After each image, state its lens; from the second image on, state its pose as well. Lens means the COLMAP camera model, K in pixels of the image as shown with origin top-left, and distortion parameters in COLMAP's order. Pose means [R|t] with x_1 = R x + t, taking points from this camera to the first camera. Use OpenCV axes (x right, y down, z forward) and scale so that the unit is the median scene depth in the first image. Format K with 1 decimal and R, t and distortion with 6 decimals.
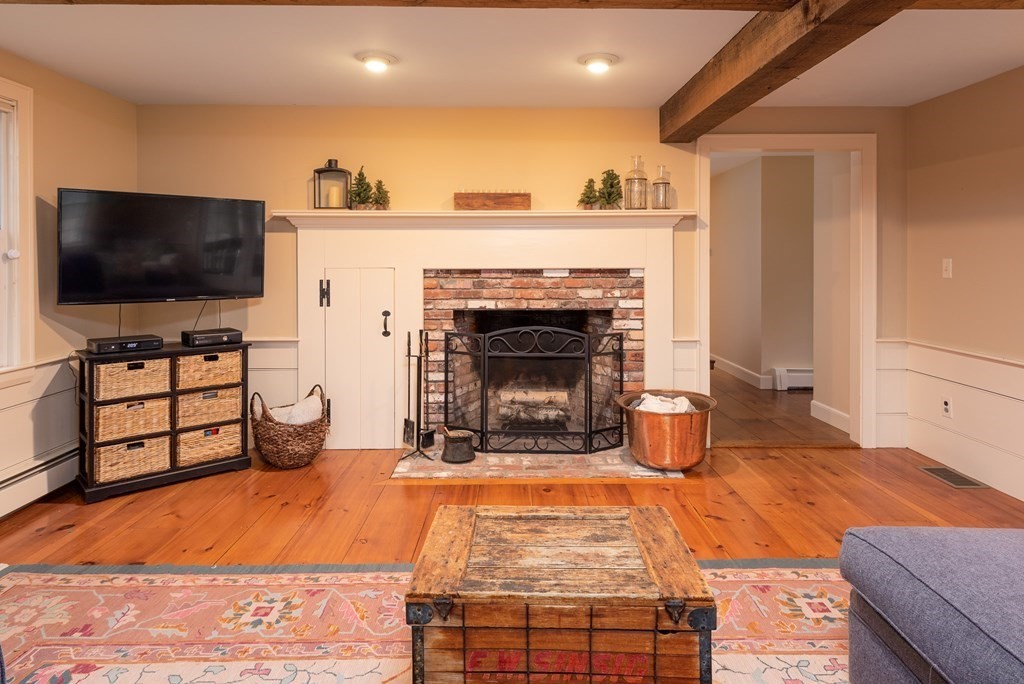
lens RADIAL K [[618.3, 0, 512.9], [0, 618.3, 267.0], [0, 0, 1]] dist [0.004924, 0.001510]
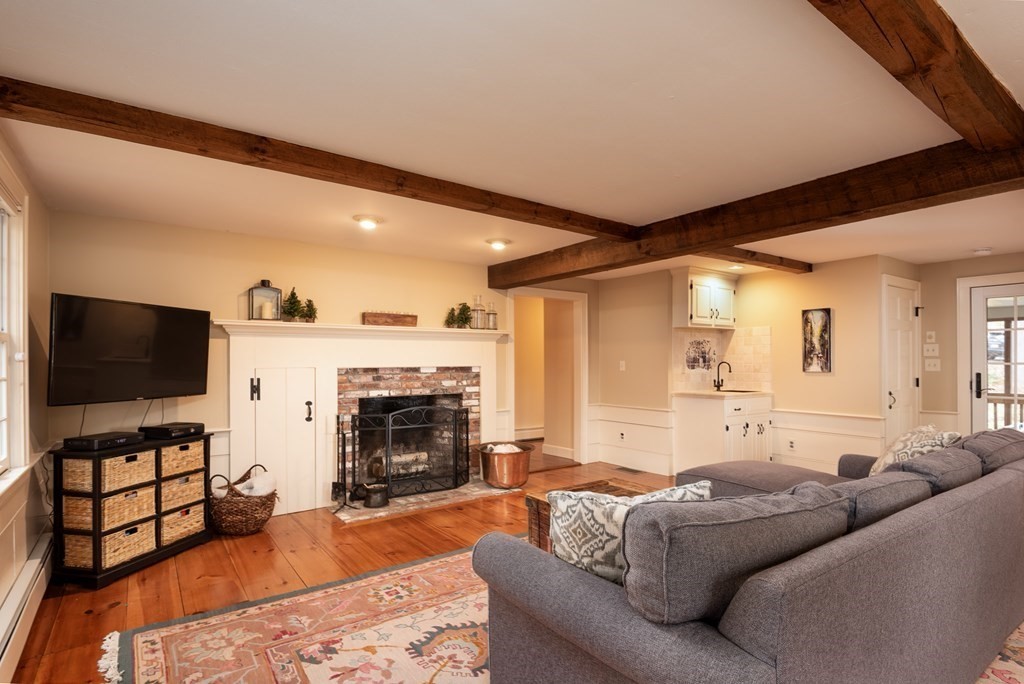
lens RADIAL K [[514.5, 0, 510.6], [0, 514.5, 356.5], [0, 0, 1]] dist [-0.012399, -0.000818]
pose [[0.812637, 0.002653, 0.582765, -0.497810], [0.009158, 0.999808, -0.017323, 0.000466], [-0.582699, 0.019414, 0.812456, -0.110983]]
